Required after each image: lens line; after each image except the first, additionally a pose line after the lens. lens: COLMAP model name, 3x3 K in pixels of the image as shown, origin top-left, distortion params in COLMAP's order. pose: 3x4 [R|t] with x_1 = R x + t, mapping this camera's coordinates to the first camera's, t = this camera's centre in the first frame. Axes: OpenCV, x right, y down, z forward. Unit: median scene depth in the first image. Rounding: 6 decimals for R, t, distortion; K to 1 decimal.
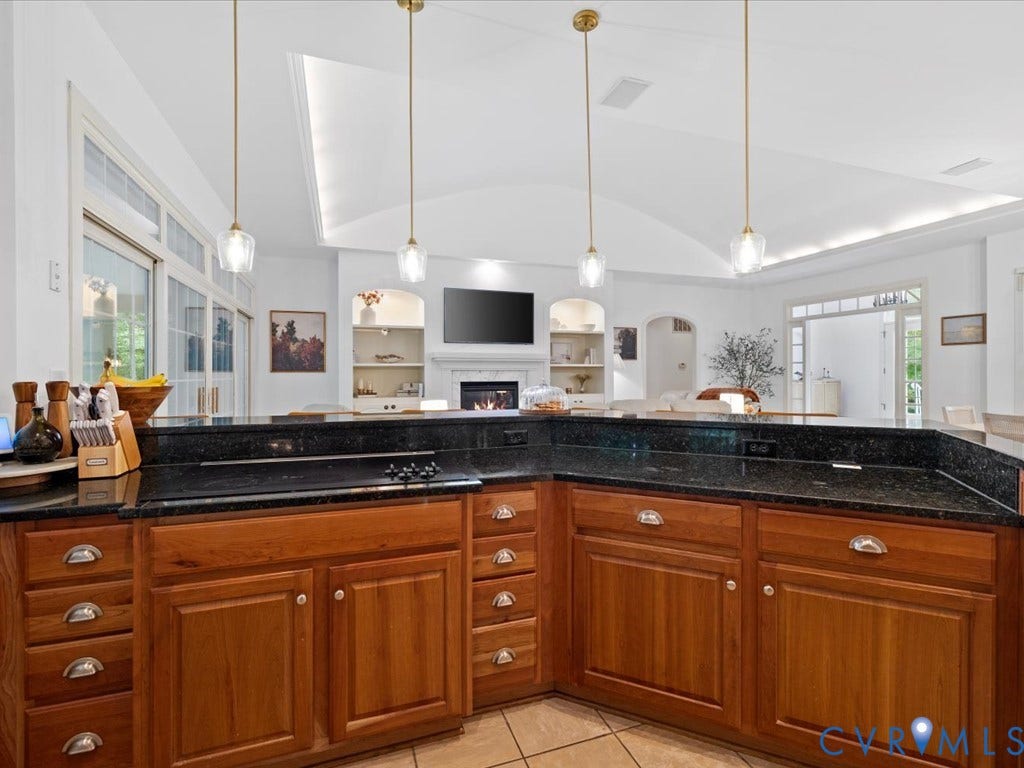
lens RADIAL K [[487.1, 0, 518.9], [0, 487.1, 383.0], [0, 0, 1]] dist [0.001375, 0.000427]
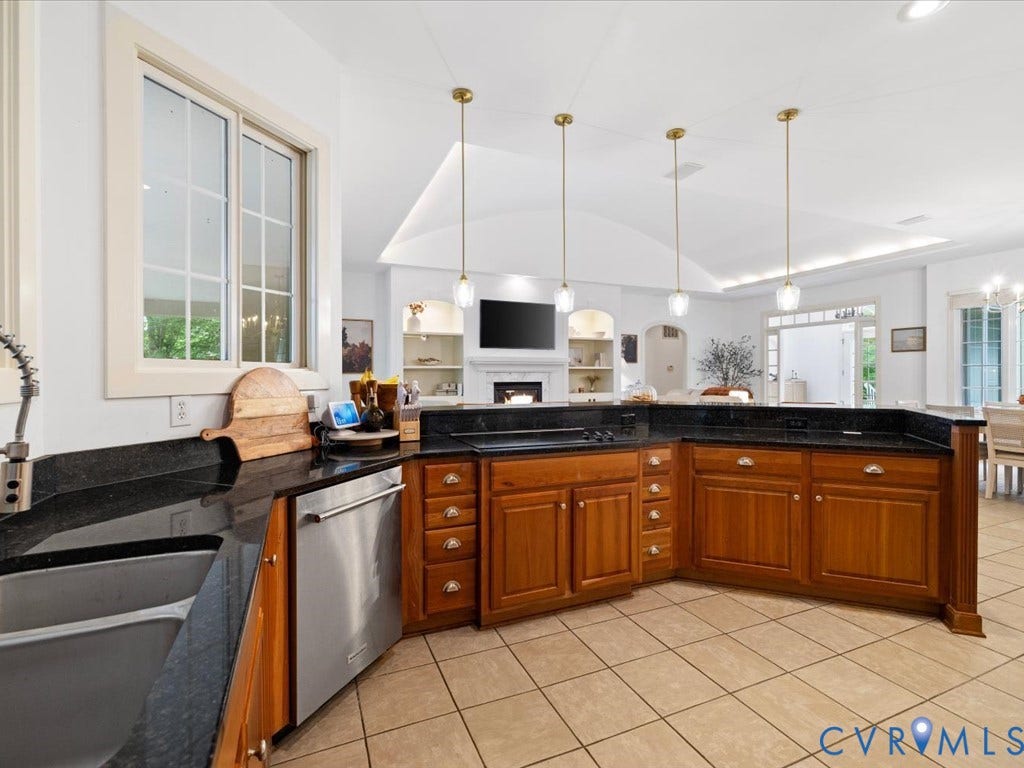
lens RADIAL K [[487.1, 0, 518.9], [0, 487.1, 383.0], [0, 0, 1]] dist [0.001375, 0.000427]
pose [[0.997364, -0.000552, 0.072560, -0.156860], [0.000719, 0.999997, -0.002270, 0.002237], [-0.072559, 0.002316, 0.997361, -0.153522]]
